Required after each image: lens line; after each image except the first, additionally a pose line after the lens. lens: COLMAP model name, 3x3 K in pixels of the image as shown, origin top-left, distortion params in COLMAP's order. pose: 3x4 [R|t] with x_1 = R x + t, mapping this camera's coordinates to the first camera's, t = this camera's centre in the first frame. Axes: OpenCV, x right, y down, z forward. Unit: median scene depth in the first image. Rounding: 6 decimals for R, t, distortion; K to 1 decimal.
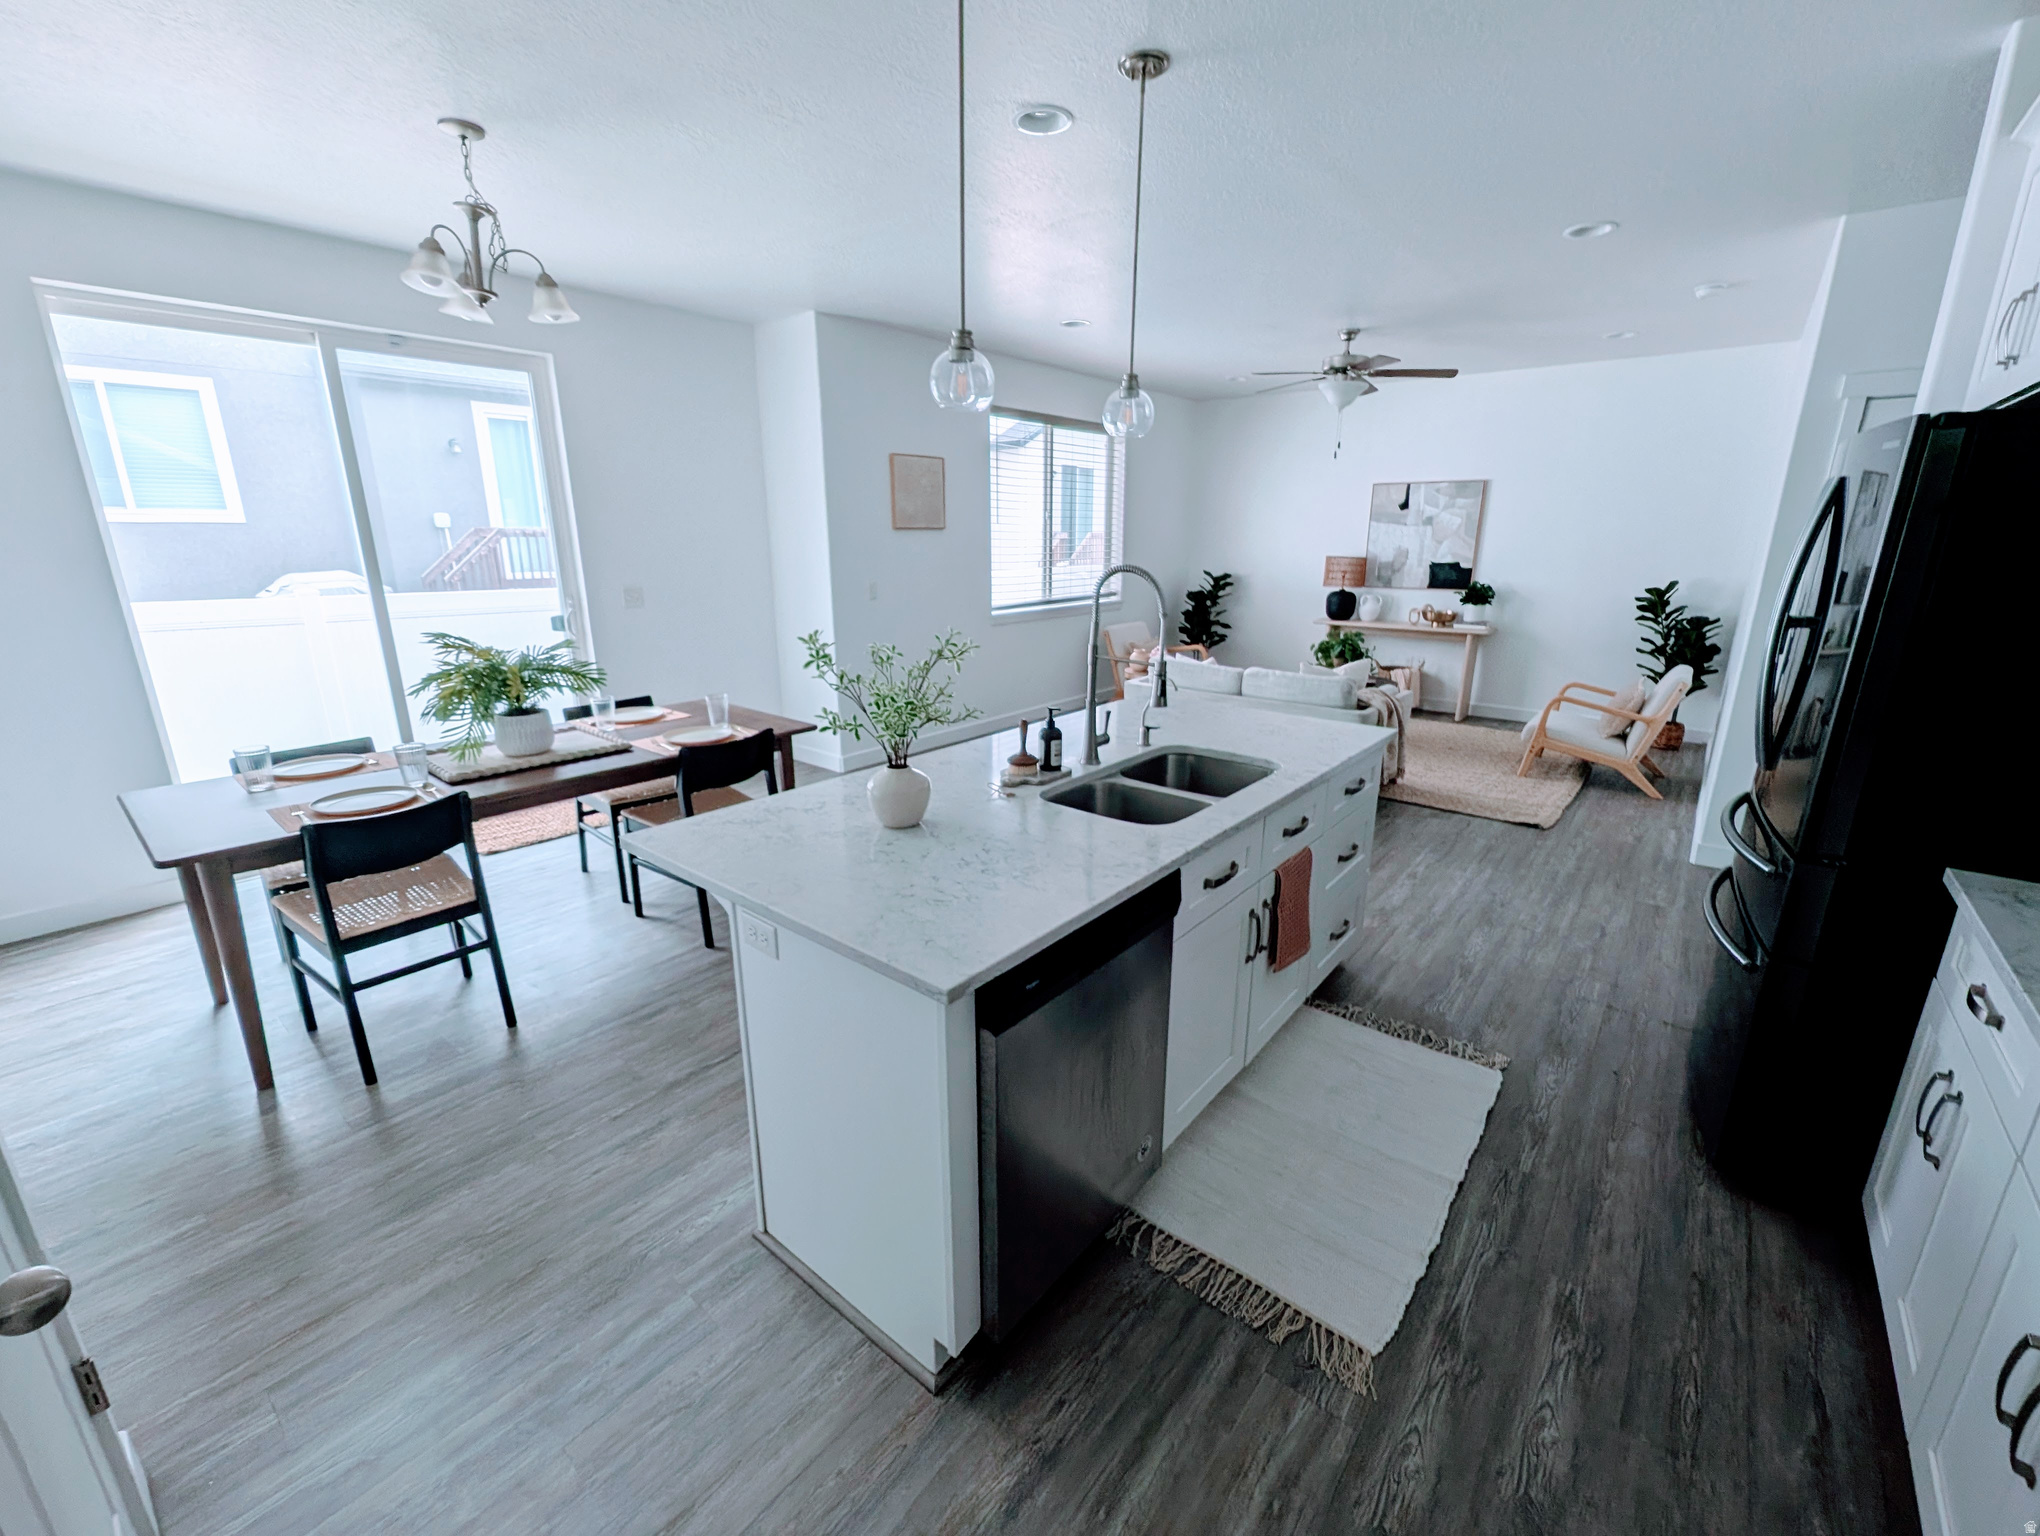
lens RADIAL K [[850.5, 0, 1029.2], [0, 850.5, 766.2], [0, 0, 1]] dist [0.003735, -0.000801]
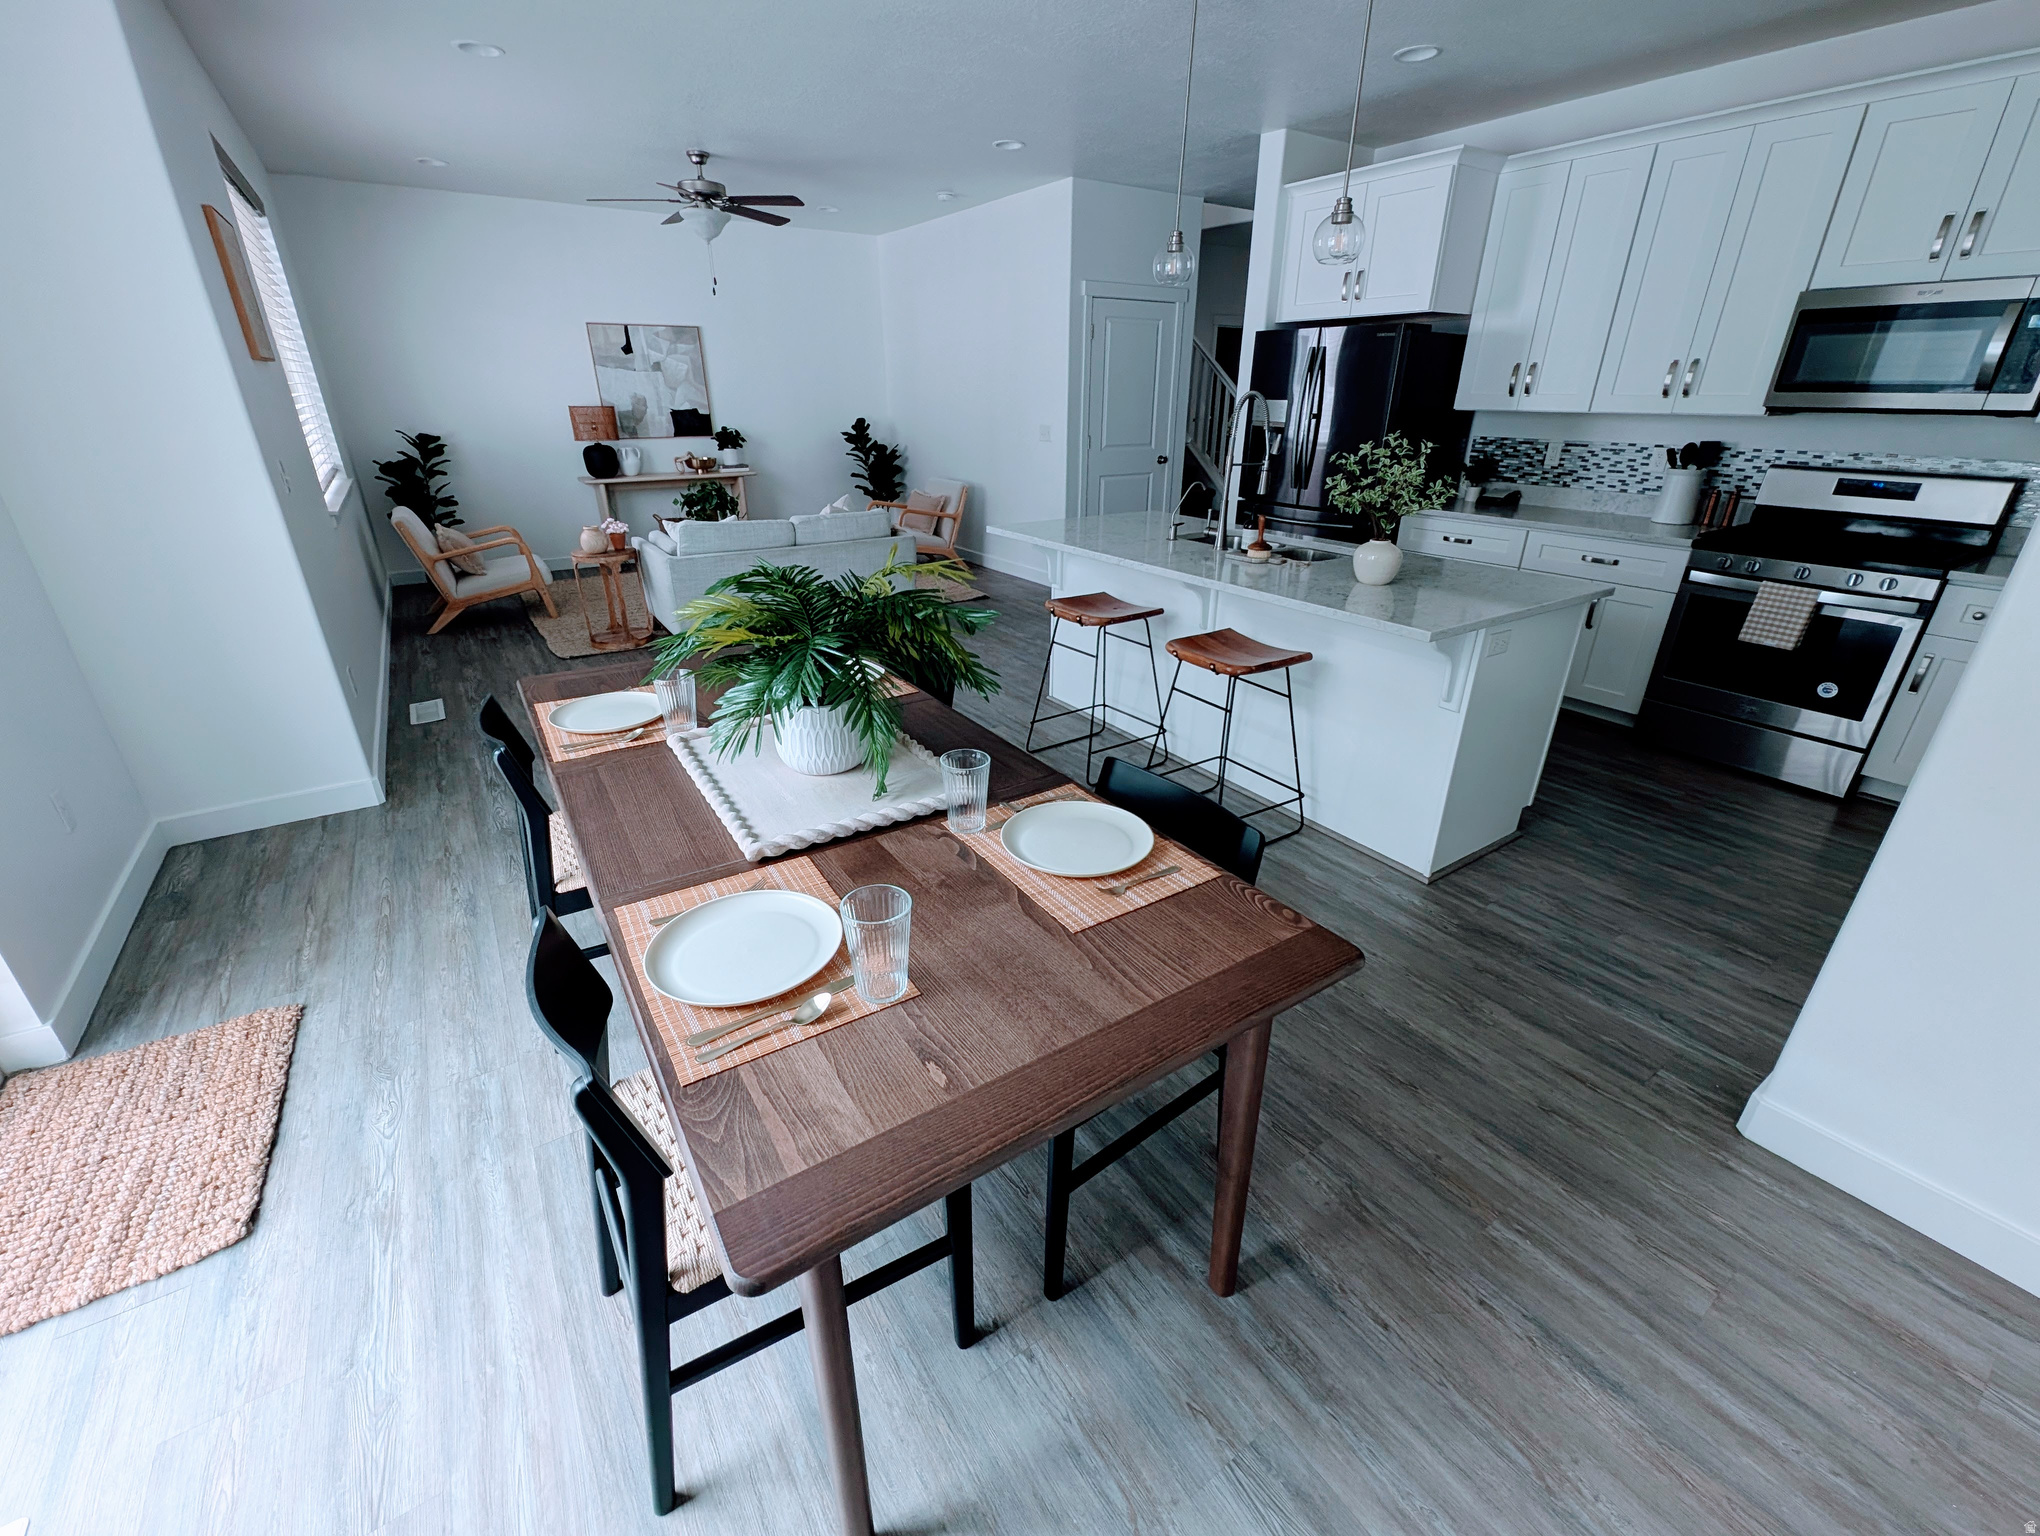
lens RADIAL K [[850.5, 0, 1025.9], [0, 850.5, 762.5], [0, 0, 1]] dist [0.003735, -0.000801]
pose [[0.300920, -0.386820, 0.871675, -0.463781], [0.255734, 0.913295, 0.317005, -0.070624], [-0.918720, 0.127524, 0.373752, 0.292532]]
